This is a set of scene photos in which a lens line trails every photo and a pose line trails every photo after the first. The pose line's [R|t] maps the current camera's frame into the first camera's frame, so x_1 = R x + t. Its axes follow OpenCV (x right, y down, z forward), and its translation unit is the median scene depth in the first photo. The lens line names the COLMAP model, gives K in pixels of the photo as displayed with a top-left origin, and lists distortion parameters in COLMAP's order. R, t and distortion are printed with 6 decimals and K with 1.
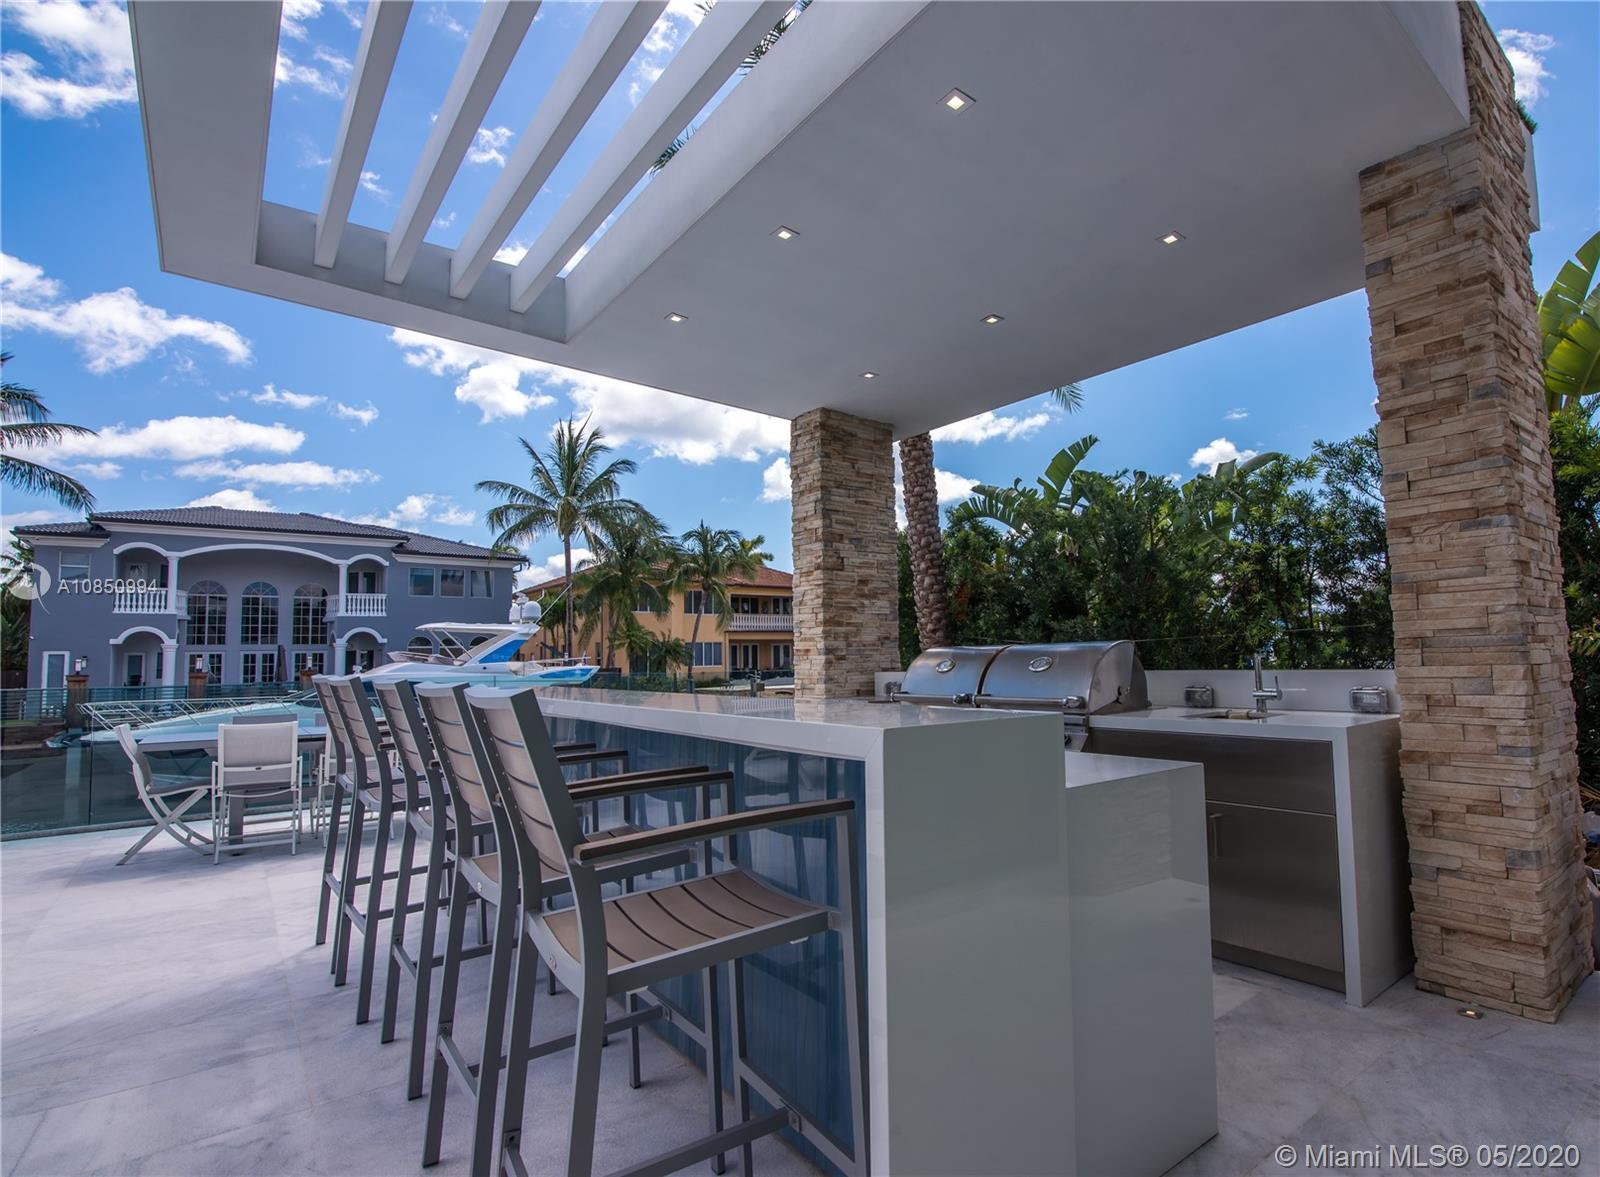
lens RADIAL K [[805.6, 0, 886.2], [0, 805.6, 604.3], [0, 0, 1]] dist [-0.021198, 0.000034]
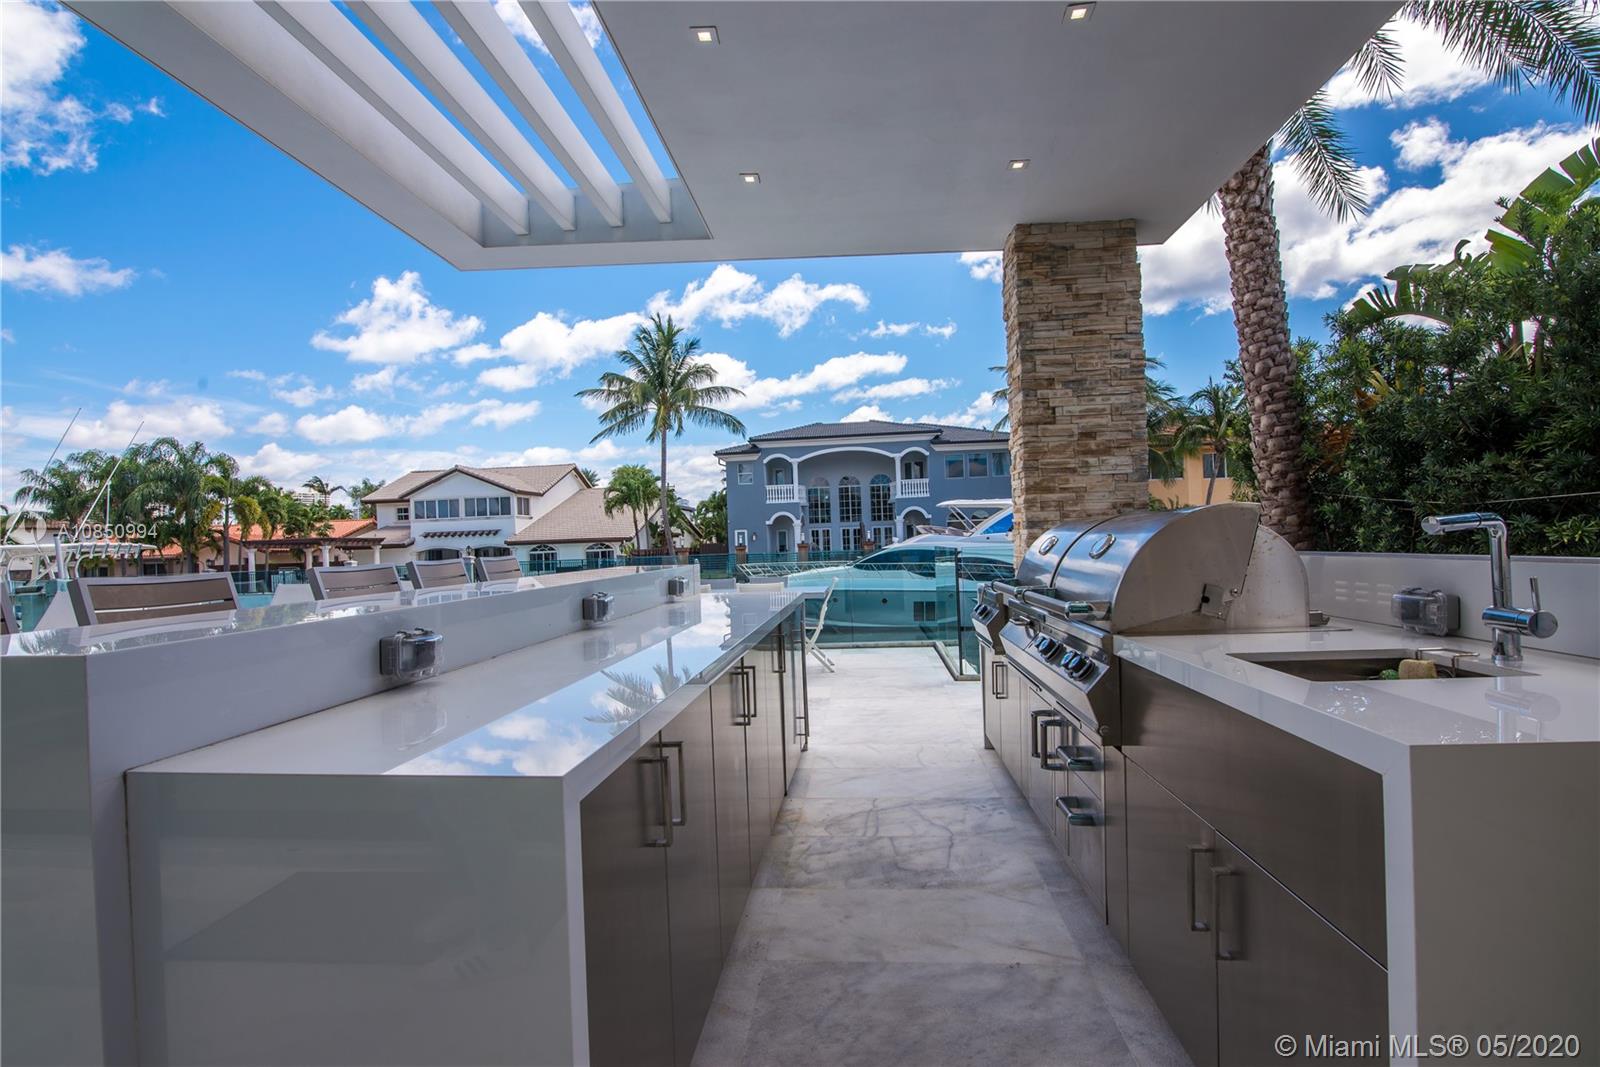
lens RADIAL K [[745.6, 0, 793.4], [0, 745.6, 542.8], [0, 0, 1]] dist [-0.018513, 0.000998]
pose [[0.706956, -0.003488, -0.707249, 0.195795], [0.066326, 0.995908, 0.061387, 0.009520], [0.704141, -0.090307, 0.704294, 0.193953]]
